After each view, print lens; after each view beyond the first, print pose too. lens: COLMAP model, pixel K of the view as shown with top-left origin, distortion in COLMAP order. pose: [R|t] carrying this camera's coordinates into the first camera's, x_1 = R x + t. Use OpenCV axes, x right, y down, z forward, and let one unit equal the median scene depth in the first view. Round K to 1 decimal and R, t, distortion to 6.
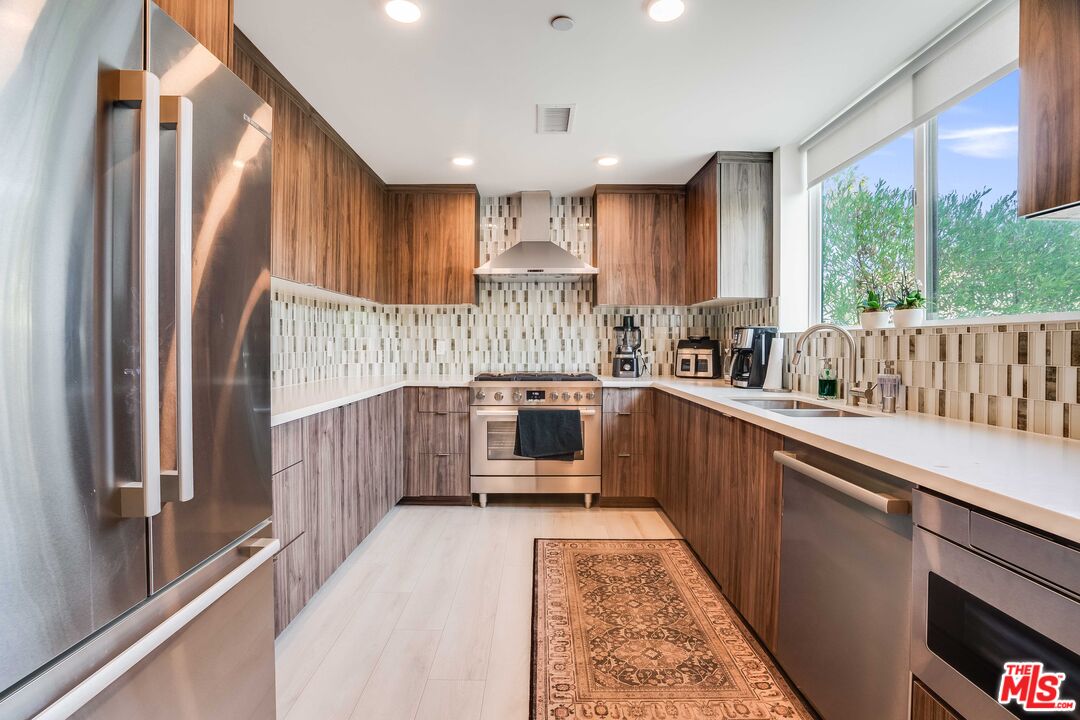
lens RADIAL K [[504.3, 0, 553.0], [0, 504.3, 354.3], [0, 0, 1]] dist [-0.033861, 0.009290]
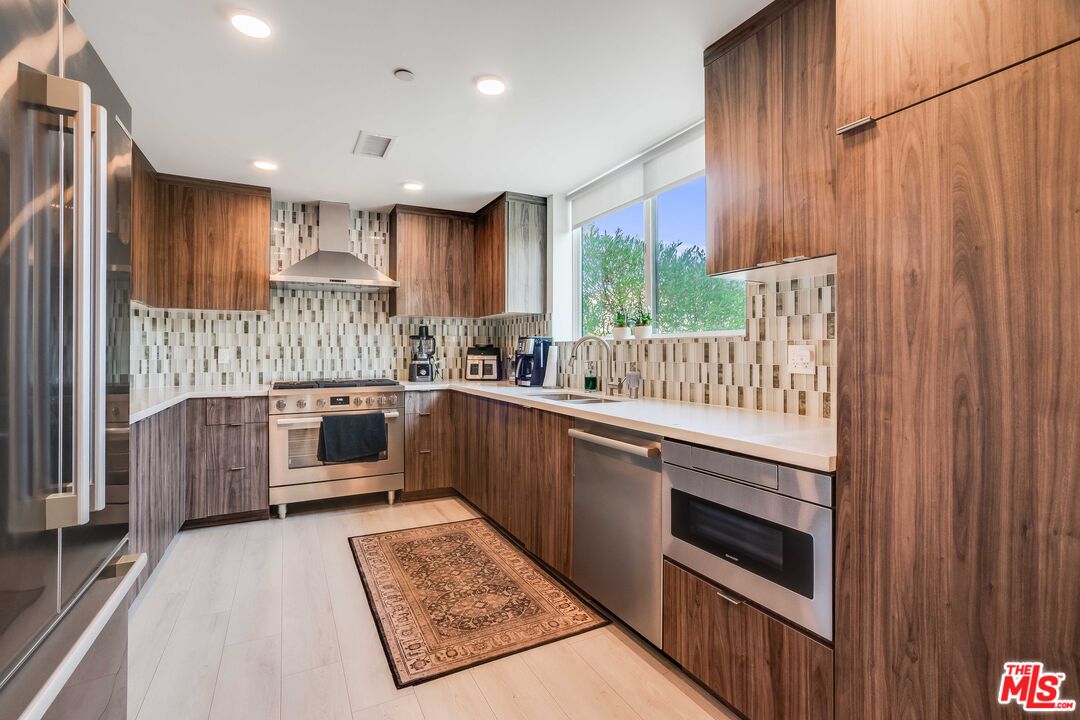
lens RADIAL K [[504.3, 0, 544.7], [0, 504.3, 357.0], [0, 0, 1]] dist [-0.033861, 0.009290]
pose [[0.885109, -0.009490, 0.465287, -0.156991], [0.013548, 0.999894, -0.005379, 0.002034], [-0.465187, 0.011065, 0.885144, -0.114331]]
